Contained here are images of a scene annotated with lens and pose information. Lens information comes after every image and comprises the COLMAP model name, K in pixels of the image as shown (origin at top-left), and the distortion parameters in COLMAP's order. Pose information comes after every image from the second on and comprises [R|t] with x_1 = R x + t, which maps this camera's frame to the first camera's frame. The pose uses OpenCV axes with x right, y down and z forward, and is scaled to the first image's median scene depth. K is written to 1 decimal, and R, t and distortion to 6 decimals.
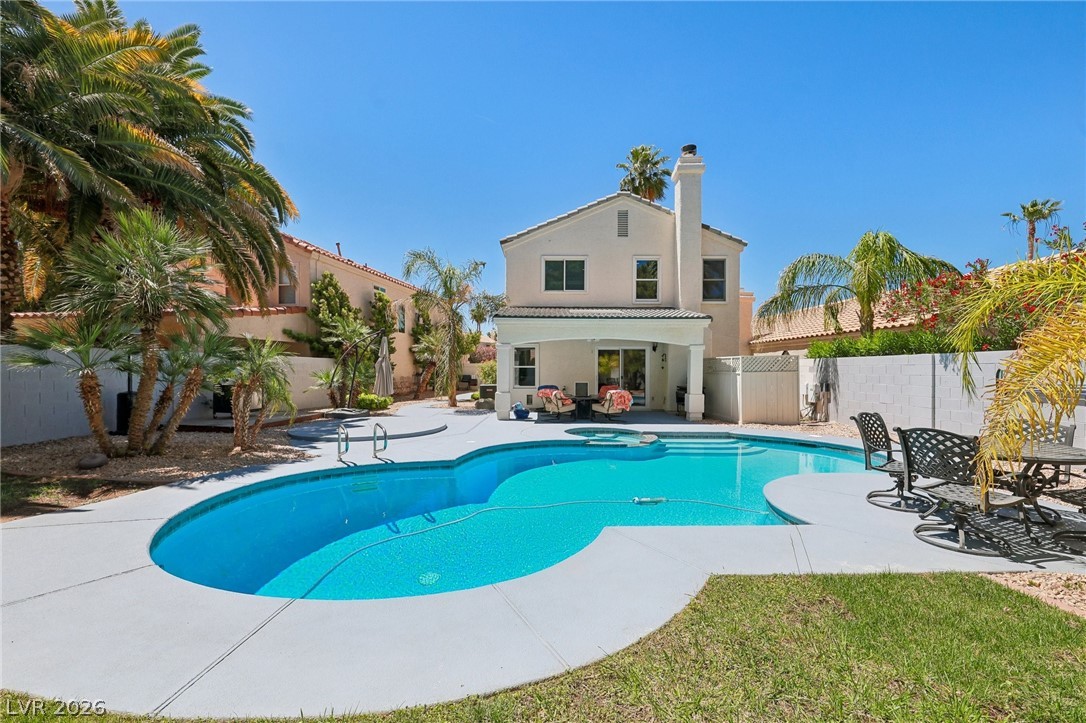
lens RADIAL K [[450.1, 0, 543.0], [0, 450.1, 361.5], [0, 0, 1]] dist [0.000435, 0.000012]
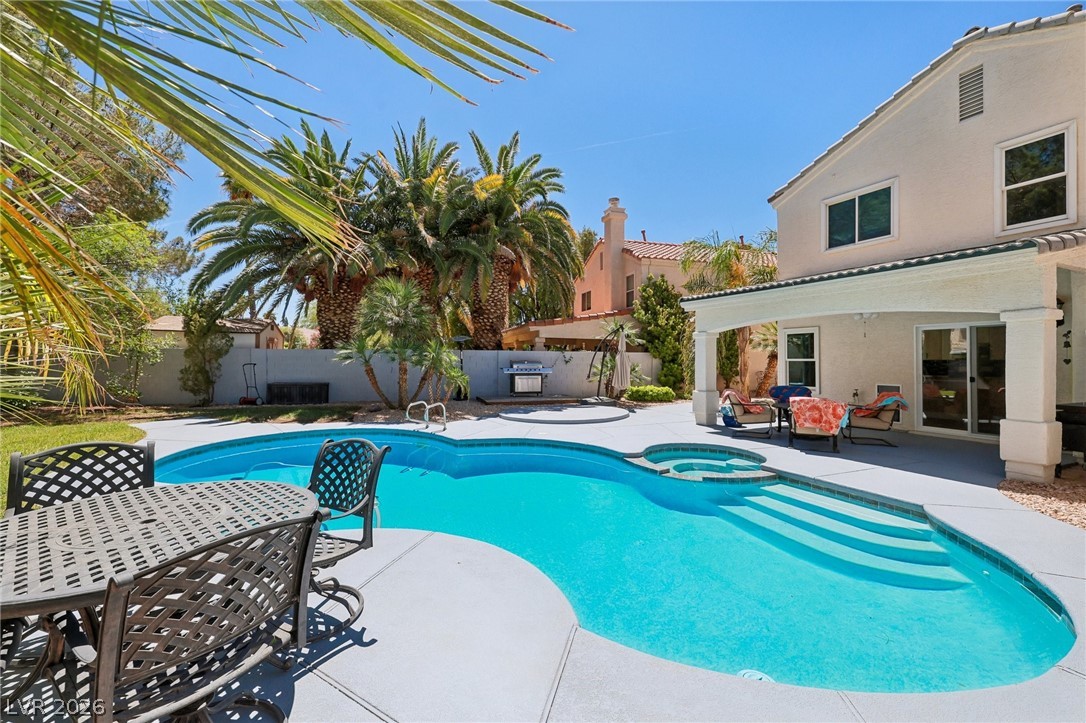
lens RADIAL K [[452.3, 0, 542.0], [0, 452.3, 358.5], [0, 0, 1]] dist [-0.000258, 0.000029]
pose [[0.413529, -0.001323, -0.910490, 0.455501], [0.007703, 0.999968, 0.002046, 0.004748], [0.910458, -0.007860, 0.413526, 0.312194]]
